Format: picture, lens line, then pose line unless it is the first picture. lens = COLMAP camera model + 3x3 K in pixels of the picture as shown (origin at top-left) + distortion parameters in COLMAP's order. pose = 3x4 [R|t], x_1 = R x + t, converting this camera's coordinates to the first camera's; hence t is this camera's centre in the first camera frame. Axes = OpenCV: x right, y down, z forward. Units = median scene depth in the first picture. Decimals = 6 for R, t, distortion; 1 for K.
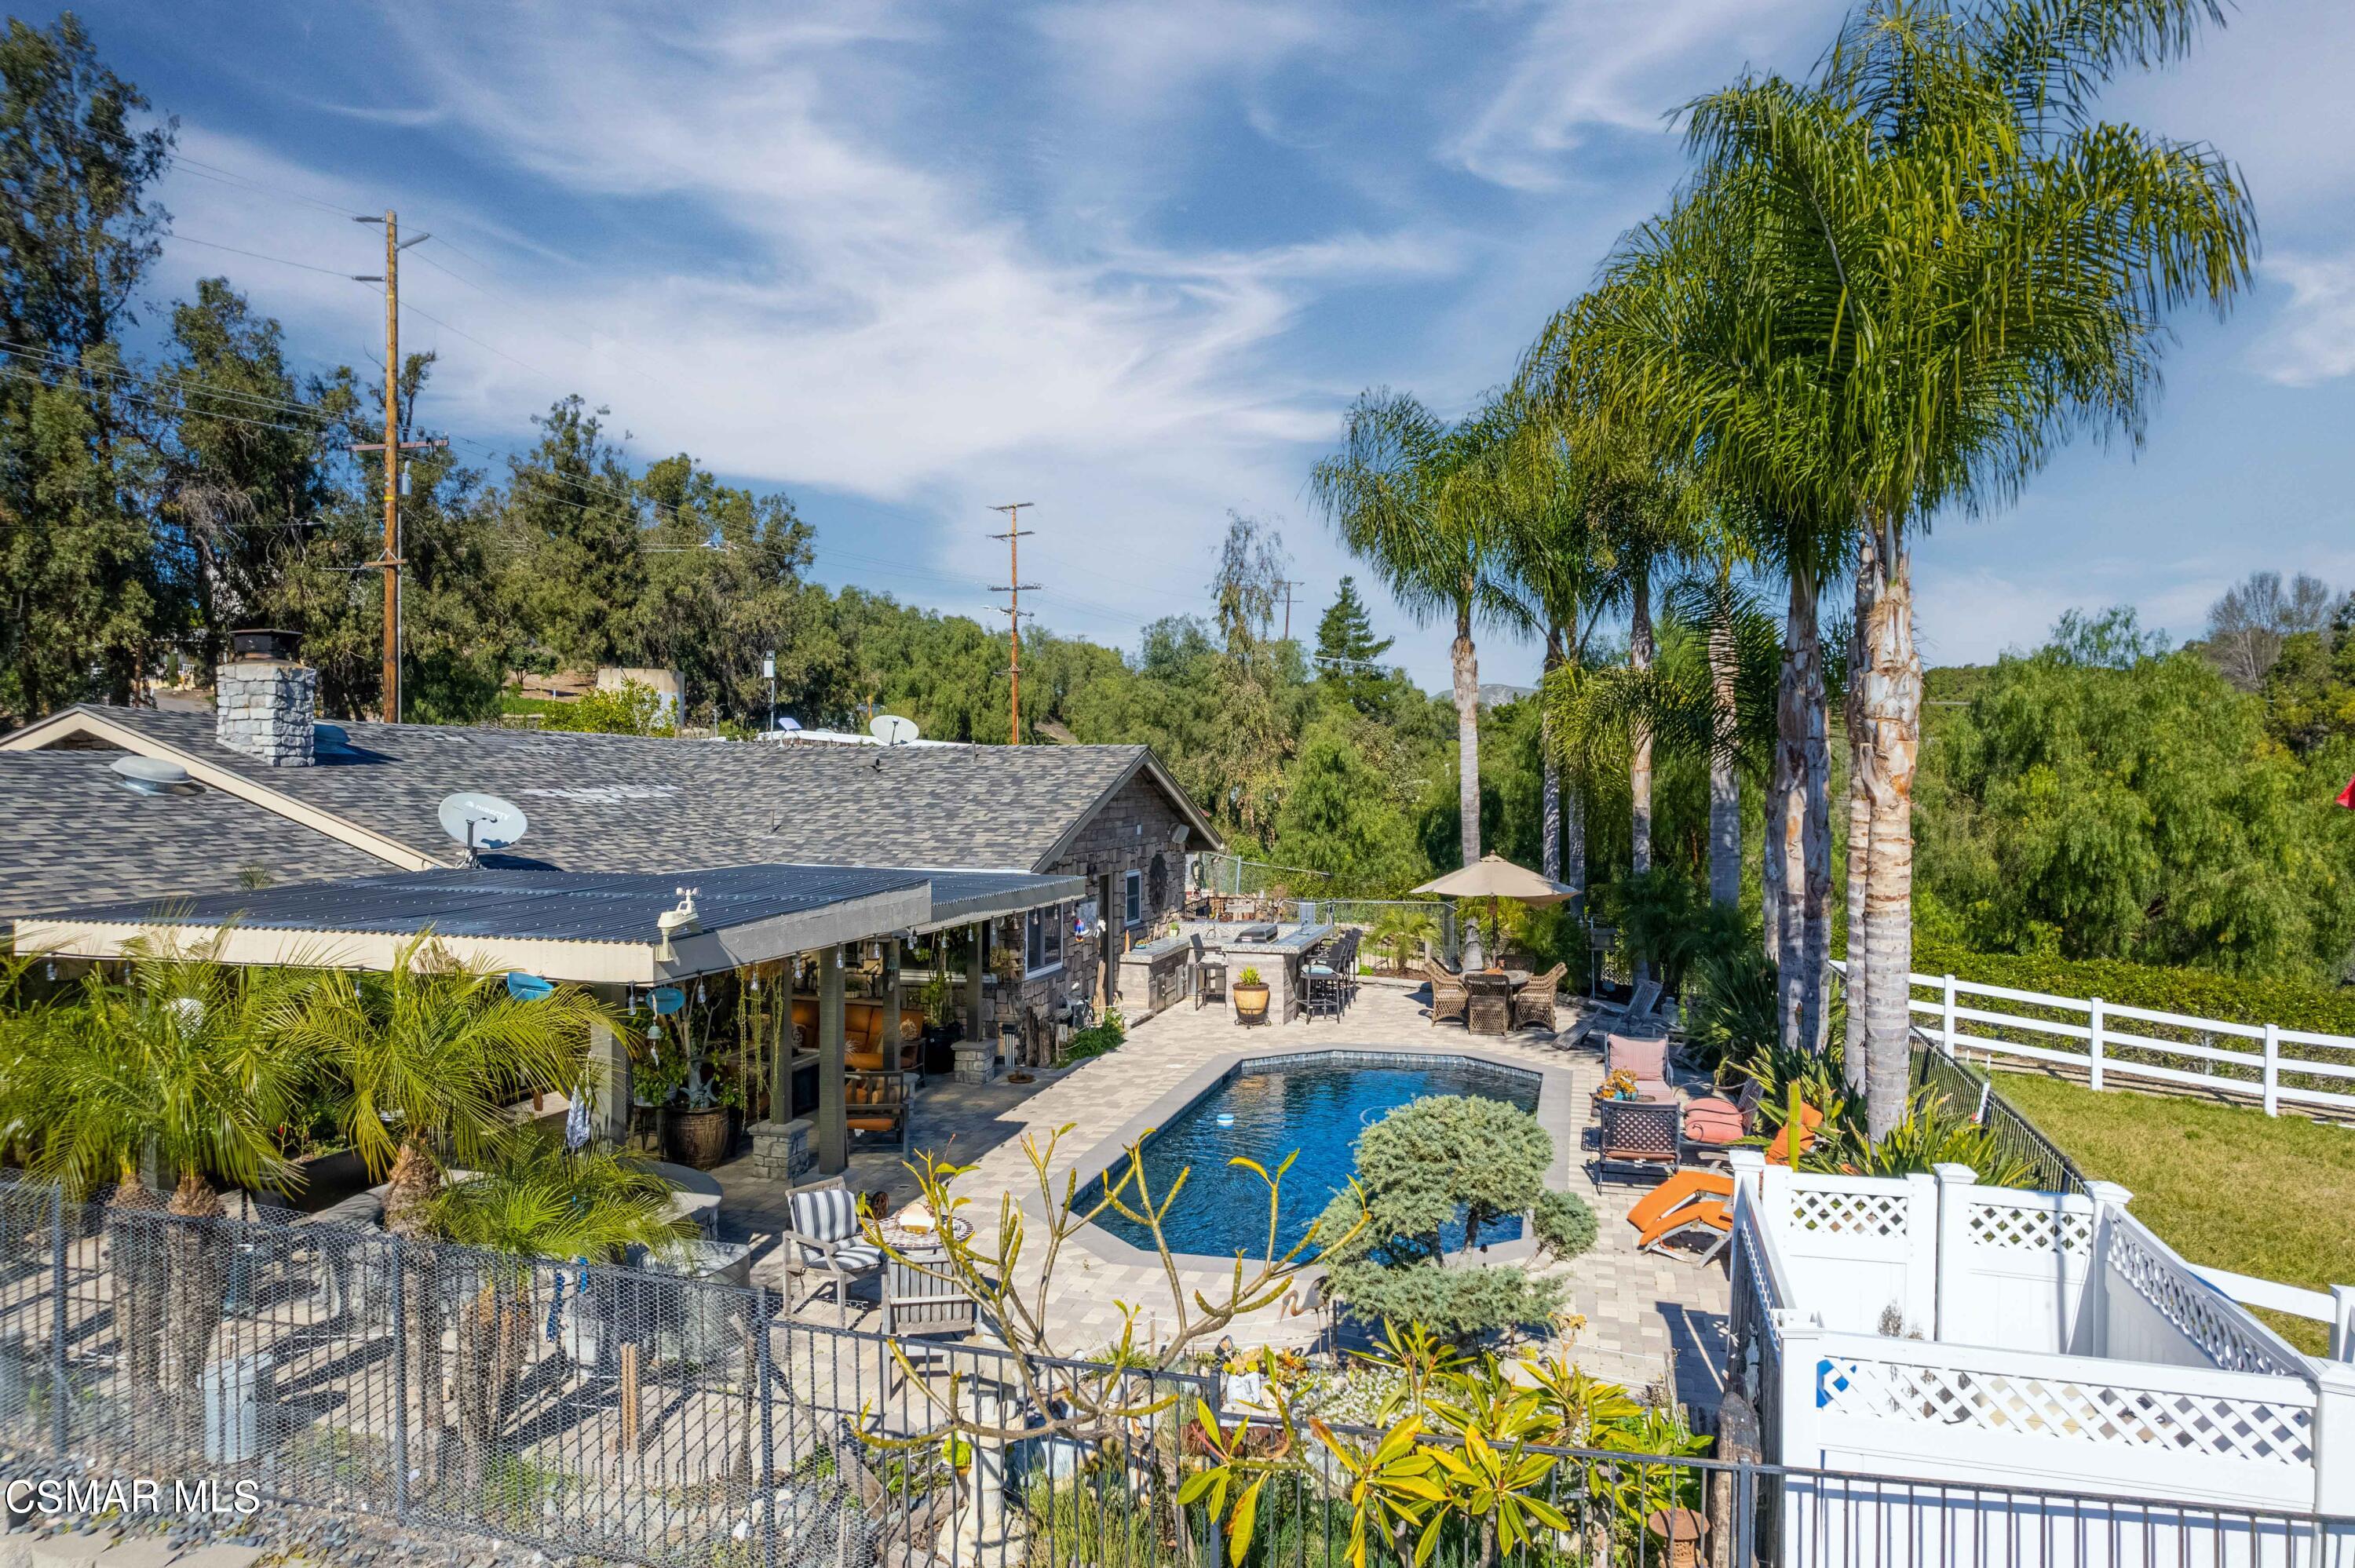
lens RADIAL K [[1511.8, 0, 1186.1], [0, 1511.8, 775.4], [0, 0, 1]] dist [-0.077668, 0.074099]
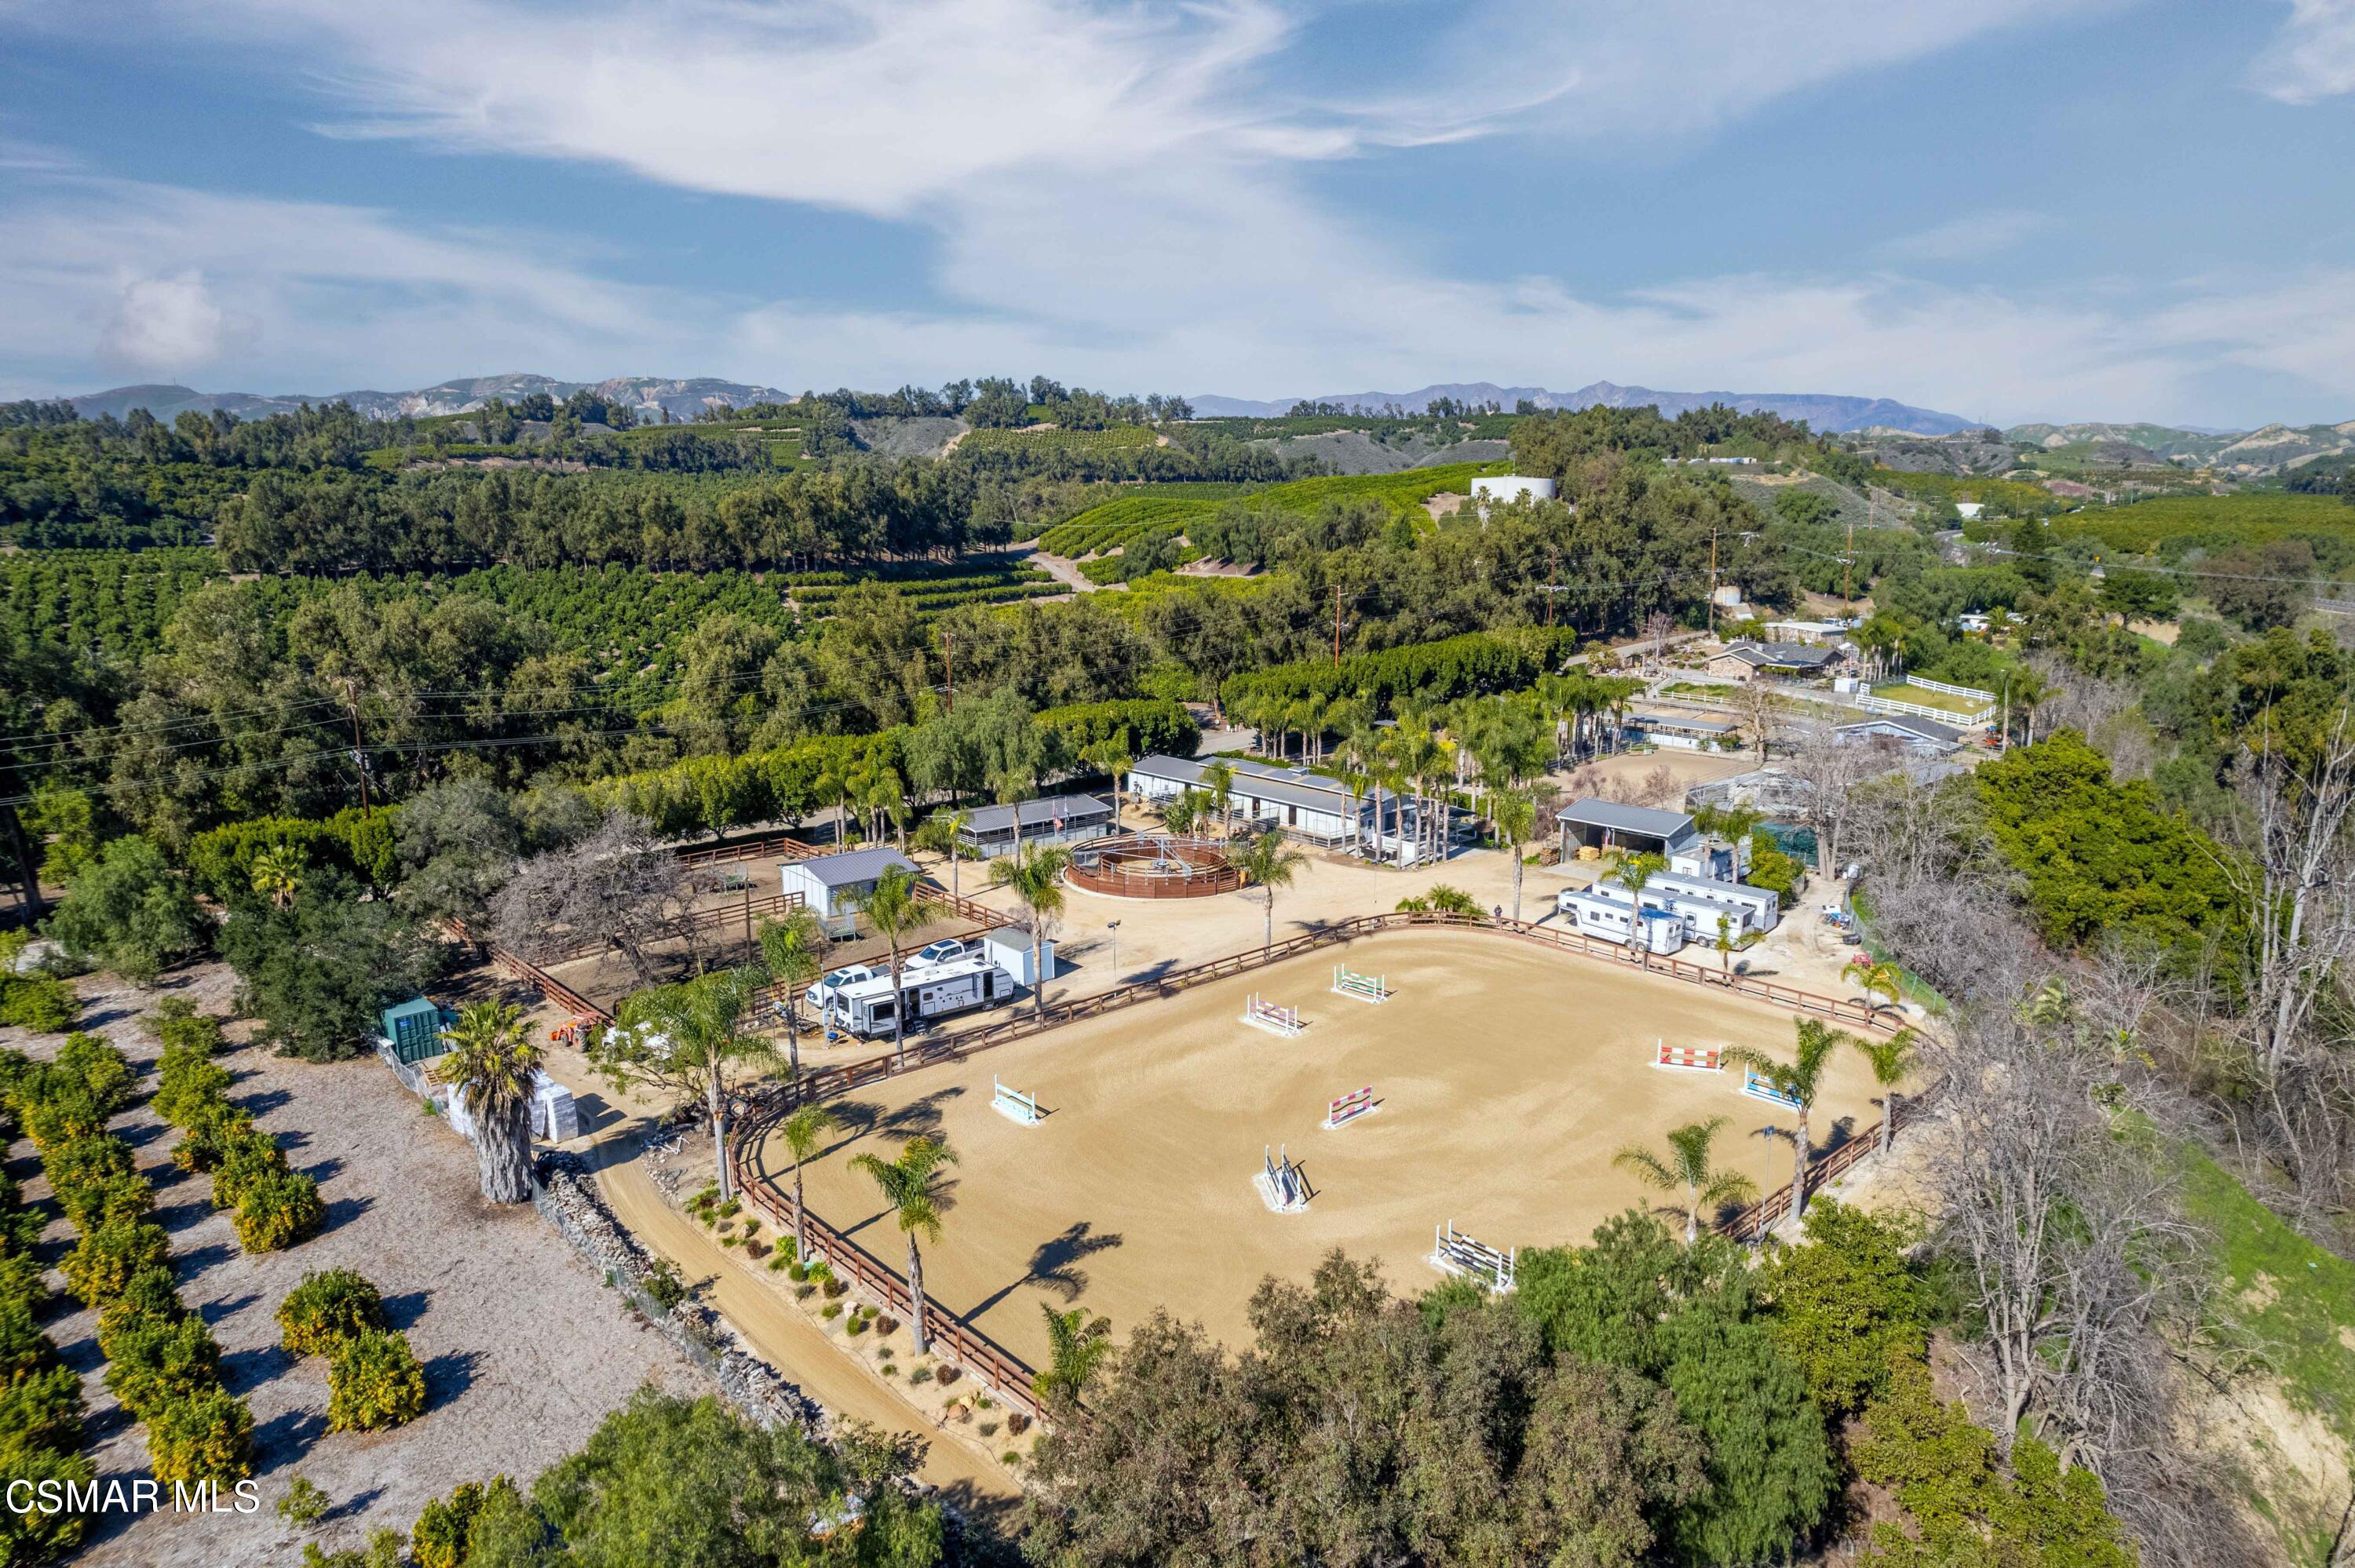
lens RADIAL K [[1511.8, 0, 1186.1], [0, 1511.8, 775.4], [0, 0, 1]] dist [-0.077668, 0.074099]
pose [[0.845641, 0.099193, -0.524455, 0.756791], [-0.005037, 0.984019, 0.177991, -0.435868], [0.533729, -0.147875, 0.832626, -4.556783]]
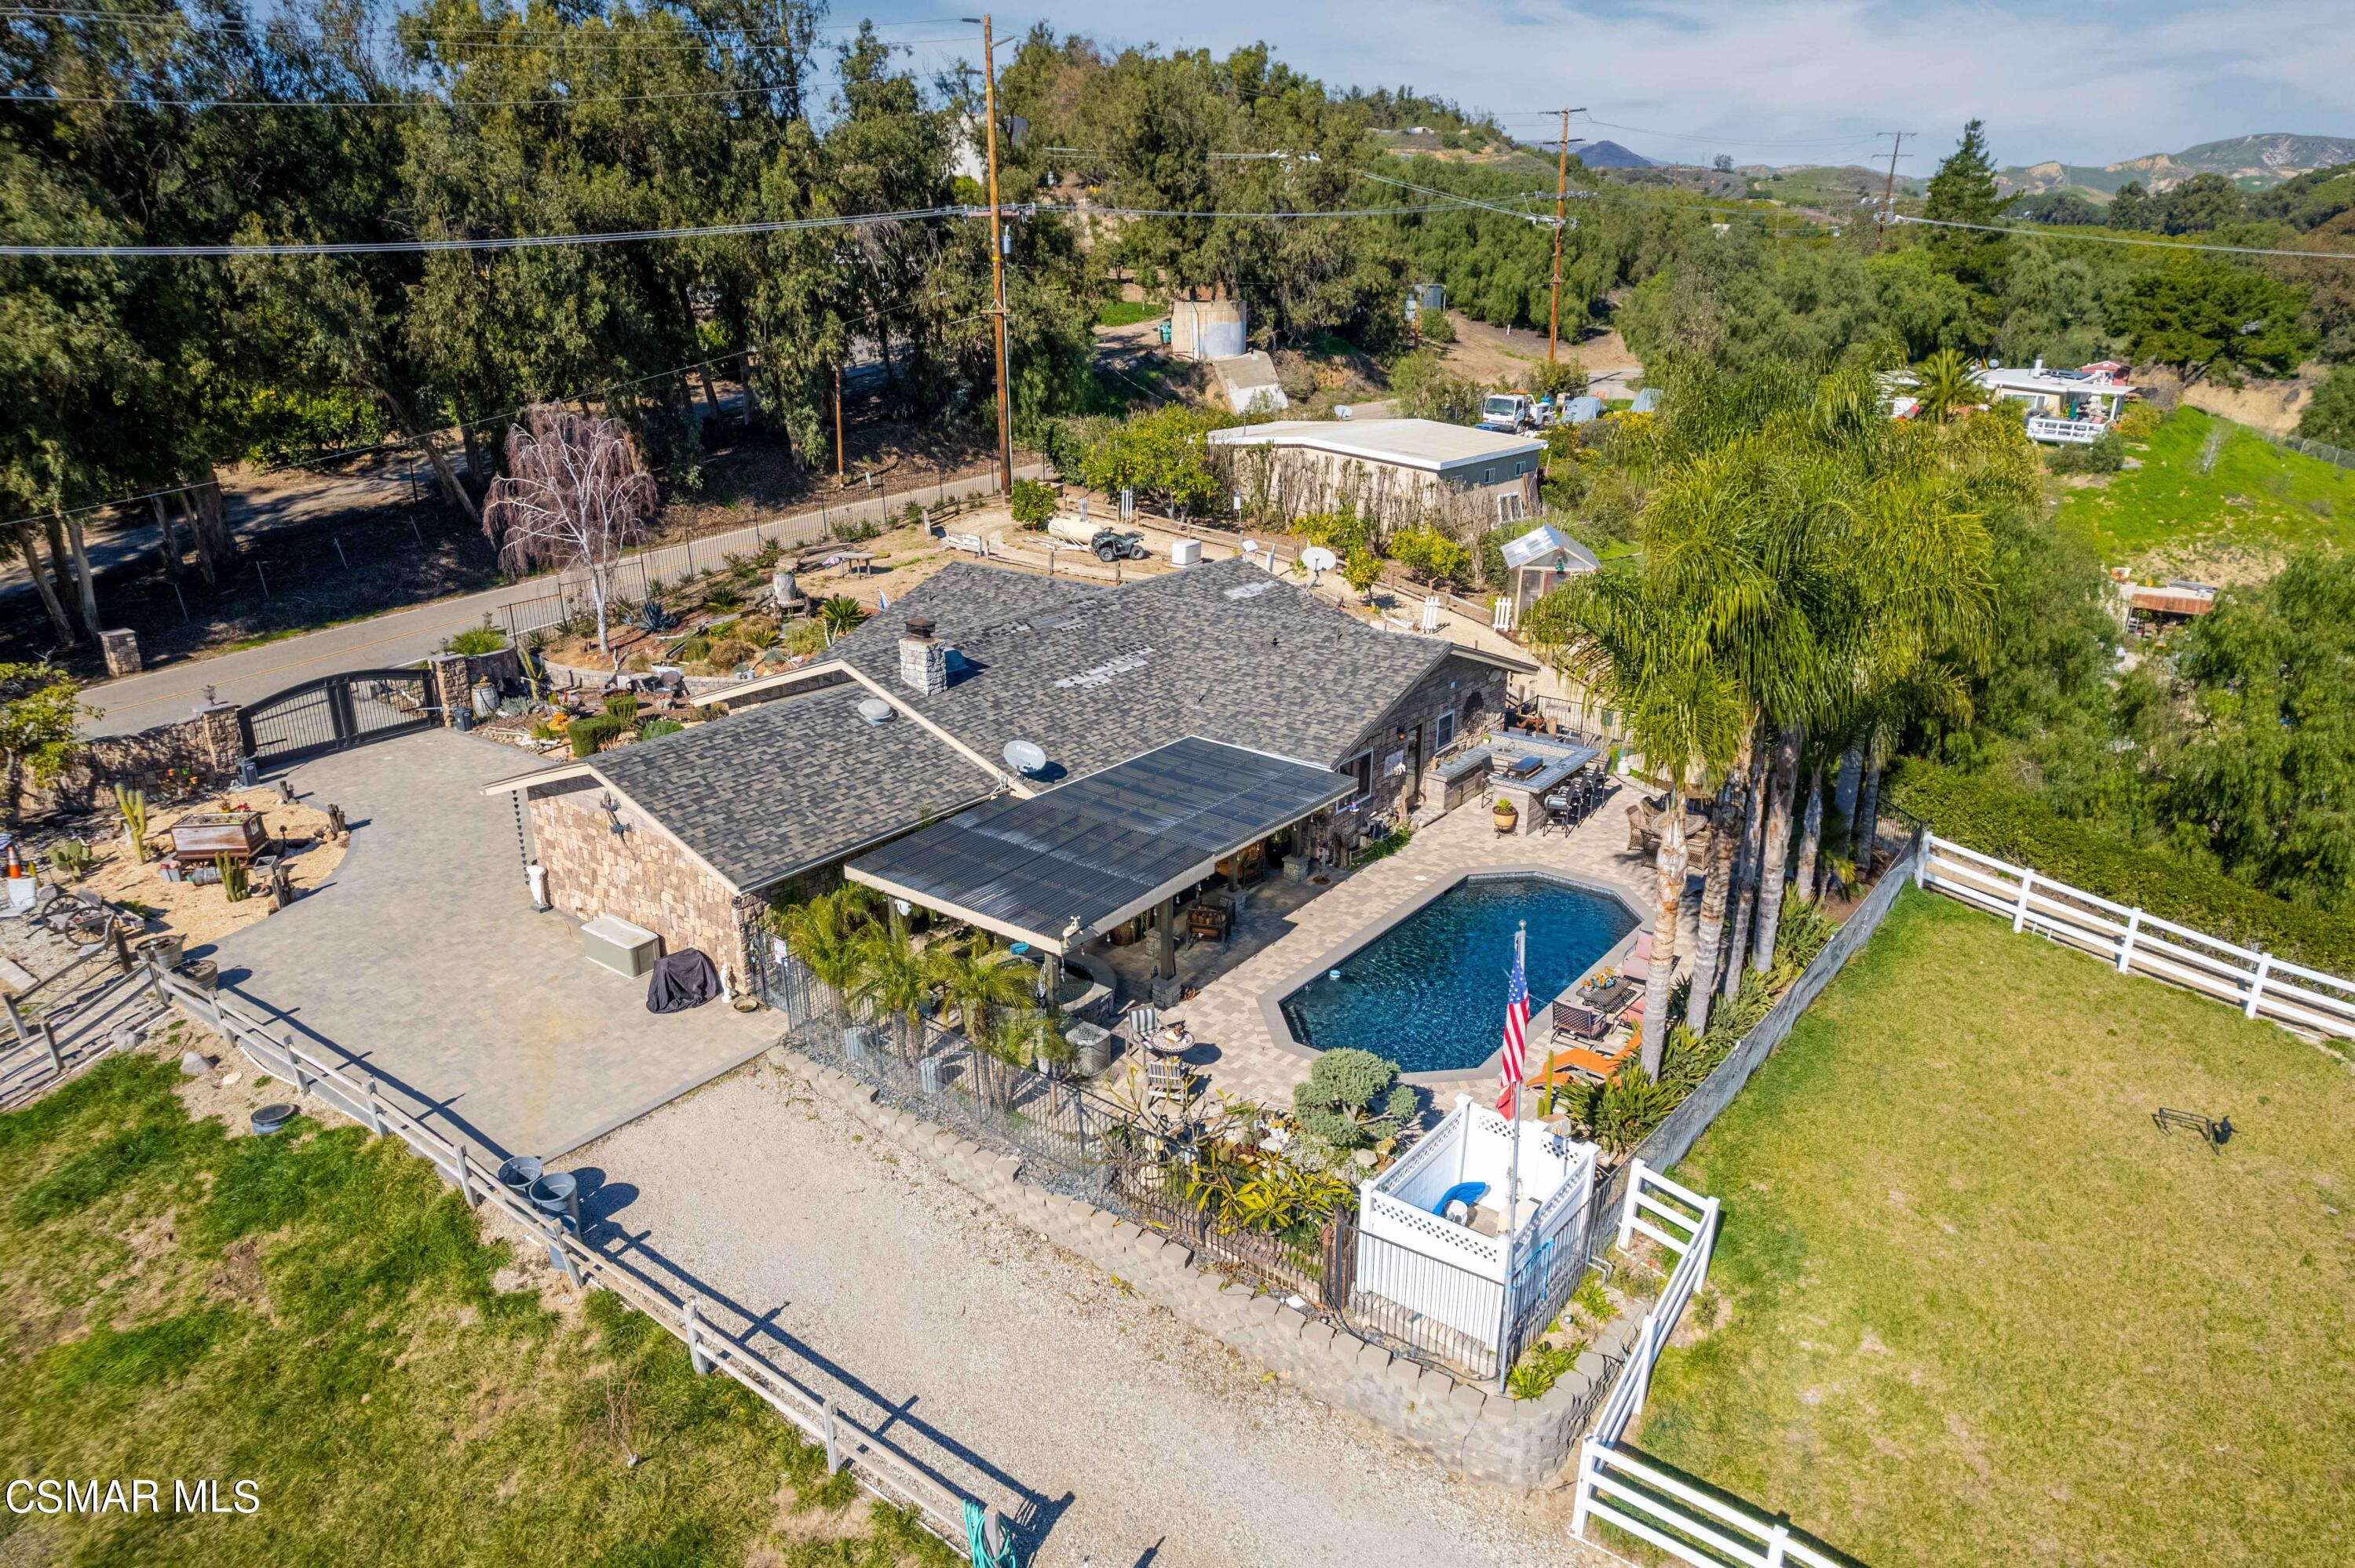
lens RADIAL K [[1511.8, 0, 1186.1], [0, 1511.8, 775.4], [0, 0, 1]] dist [-0.077668, 0.074099]
pose [[0.924767, 0.121157, -0.360732, 0.130134], [0.002735, 0.945820, 0.324679, -0.173375], [0.380525, -0.301239, 0.874332, -0.193641]]
